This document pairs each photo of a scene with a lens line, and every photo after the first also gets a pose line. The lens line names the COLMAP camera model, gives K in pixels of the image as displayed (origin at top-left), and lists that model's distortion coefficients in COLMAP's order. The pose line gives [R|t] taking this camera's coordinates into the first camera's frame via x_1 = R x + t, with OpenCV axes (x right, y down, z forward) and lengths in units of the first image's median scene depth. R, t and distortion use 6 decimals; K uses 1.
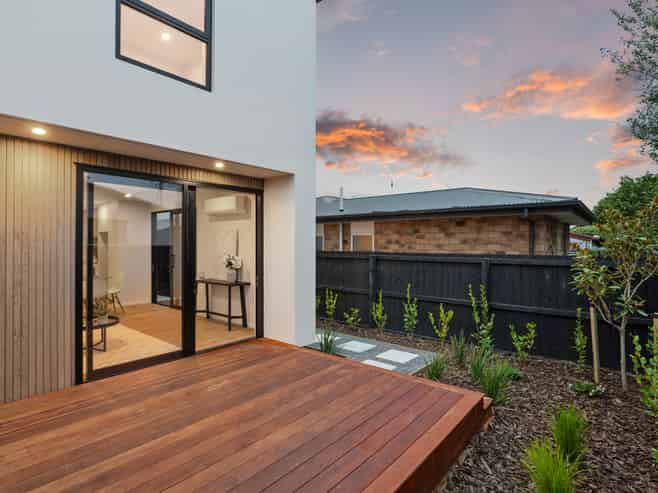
lens RADIAL K [[350.6, 0, 332.4], [0, 350.6, 245.8], [0, 0, 1]] dist [-0.023529, 0.000299]
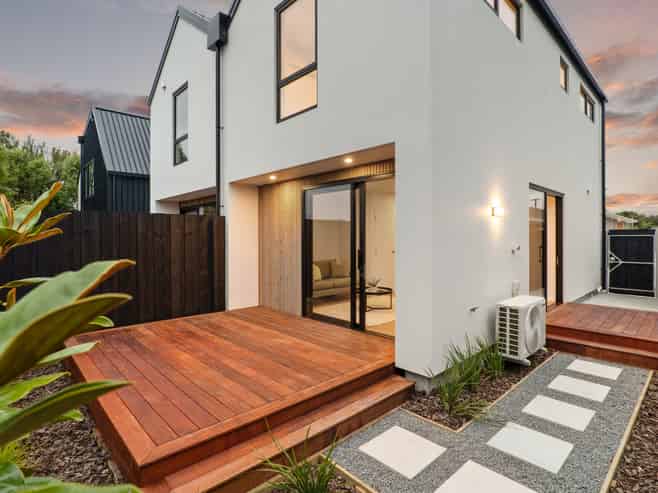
lens RADIAL K [[350.6, 0, 332.3], [0, 350.6, 240.3], [0, 0, 1]] dist [-0.023529, 0.000299]
pose [[-0.109061, 0.009461, -0.993990, 0.924291], [-0.002398, 0.999949, 0.009781, 0.008553], [0.994032, 0.003450, -0.109033, 1.284364]]
